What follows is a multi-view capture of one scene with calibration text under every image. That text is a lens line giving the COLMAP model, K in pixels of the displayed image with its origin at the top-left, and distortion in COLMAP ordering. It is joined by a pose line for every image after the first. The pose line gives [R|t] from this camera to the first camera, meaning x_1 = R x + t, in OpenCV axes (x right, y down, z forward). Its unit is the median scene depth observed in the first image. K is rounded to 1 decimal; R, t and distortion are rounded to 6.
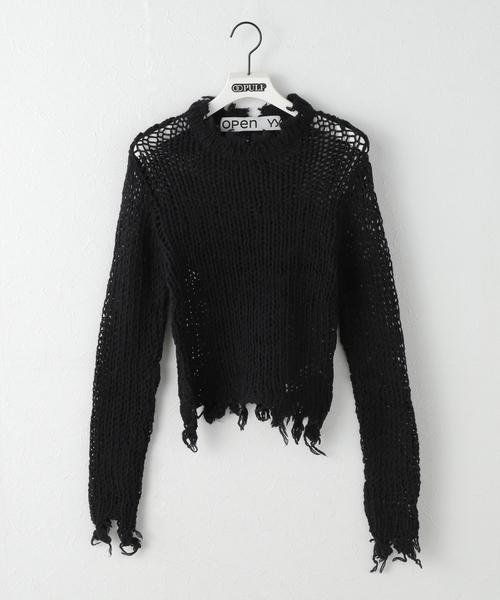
lens RADIAL K [[1175.1, 0, 249.2], [0, 1175.1, 300.7], [0, 0, 1]] dist [-0.036953, 0.000000]
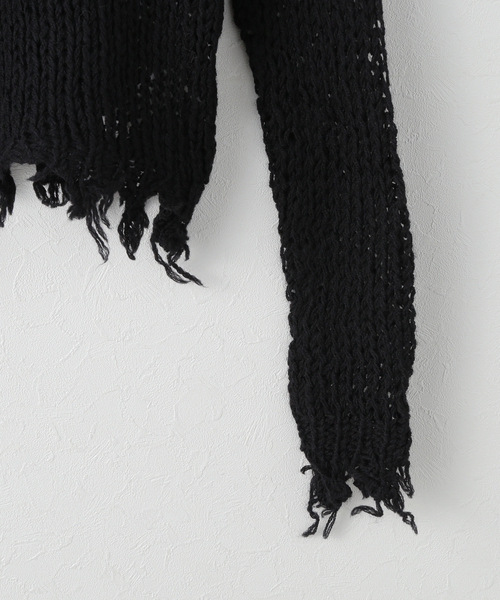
lens RADIAL K [[1056.0, 0, 250.4], [0, 1056.0, 300.4], [0, 0, 1]] dist [-0.031583, 0.000000]
pose [[0.998494, -0.012268, 0.053474, 0.062577], [0.004313, 0.989214, 0.146412, 0.080384], [-0.054693, -0.145961, 0.987777, 0.611682]]
